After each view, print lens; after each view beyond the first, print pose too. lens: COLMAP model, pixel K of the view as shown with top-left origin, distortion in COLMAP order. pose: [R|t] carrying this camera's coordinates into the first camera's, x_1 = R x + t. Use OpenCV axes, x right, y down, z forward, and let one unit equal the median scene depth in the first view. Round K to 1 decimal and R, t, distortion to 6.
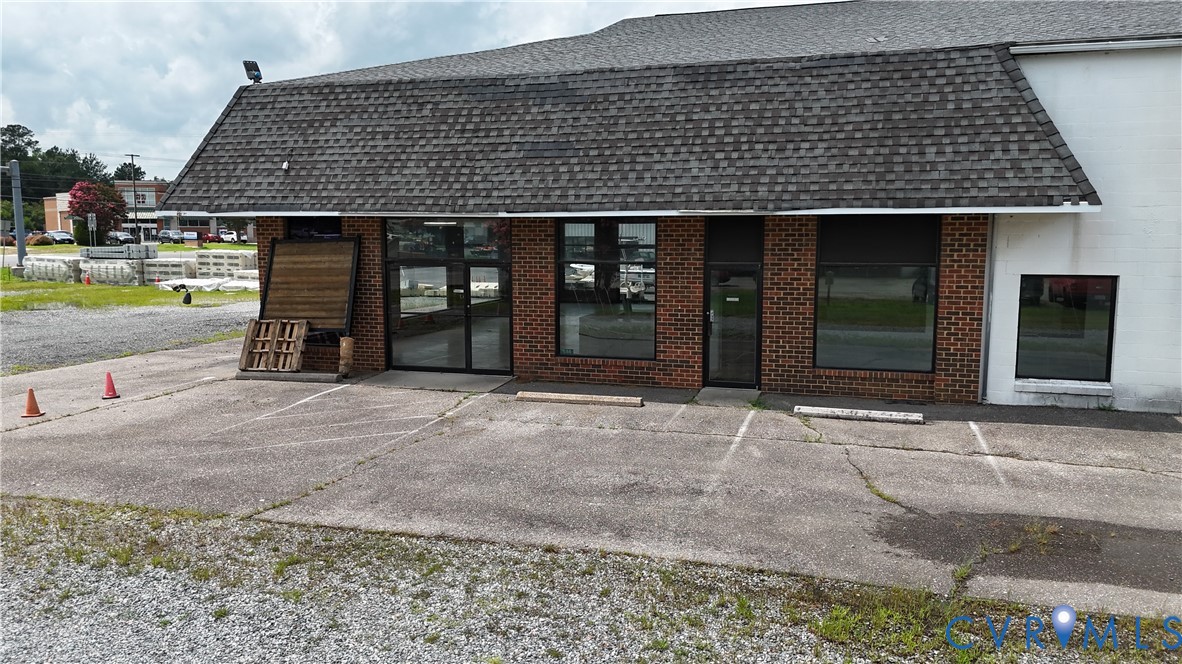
lens RADIAL K [[872.8, 0, 595.9], [0, 872.8, 334.3], [0, 0, 1]] dist [0.064670, -0.049561]
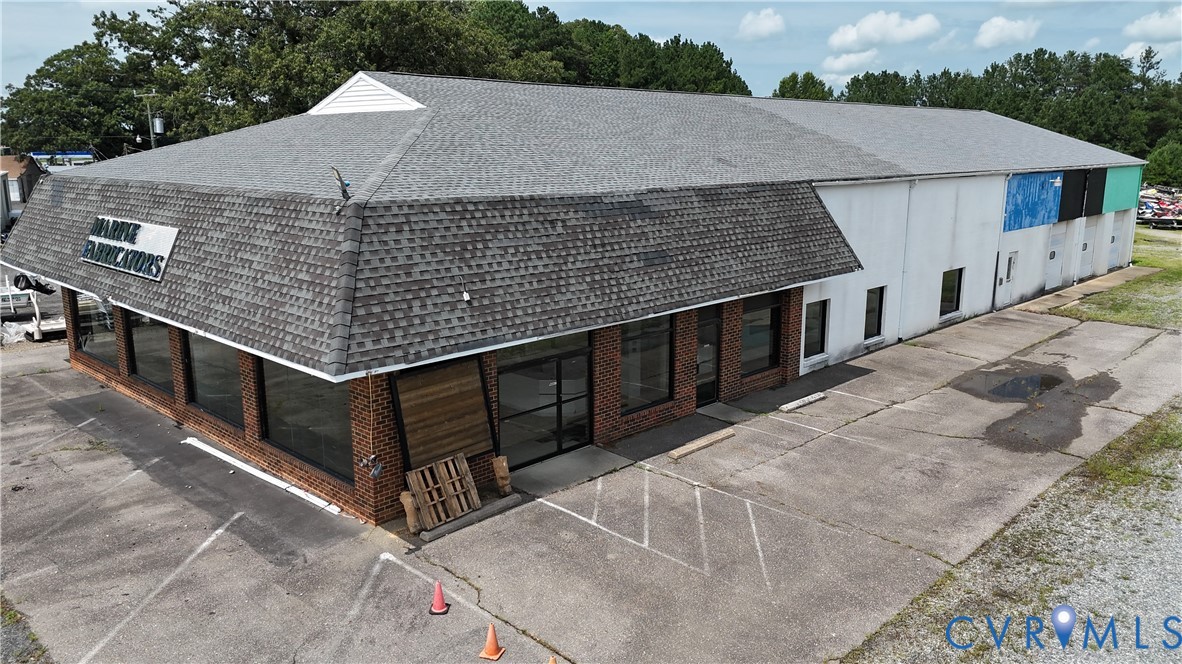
lens RADIAL K [[872.8, 0, 591.2], [0, 872.8, 332.2], [0, 0, 1]] dist [0.064670, -0.049561]
pose [[0.464028, -0.183529, 0.866600, -1.200783], [0.109843, 0.982673, 0.149294, -0.305074], [-0.878984, 0.025913, 0.476147, 0.496299]]
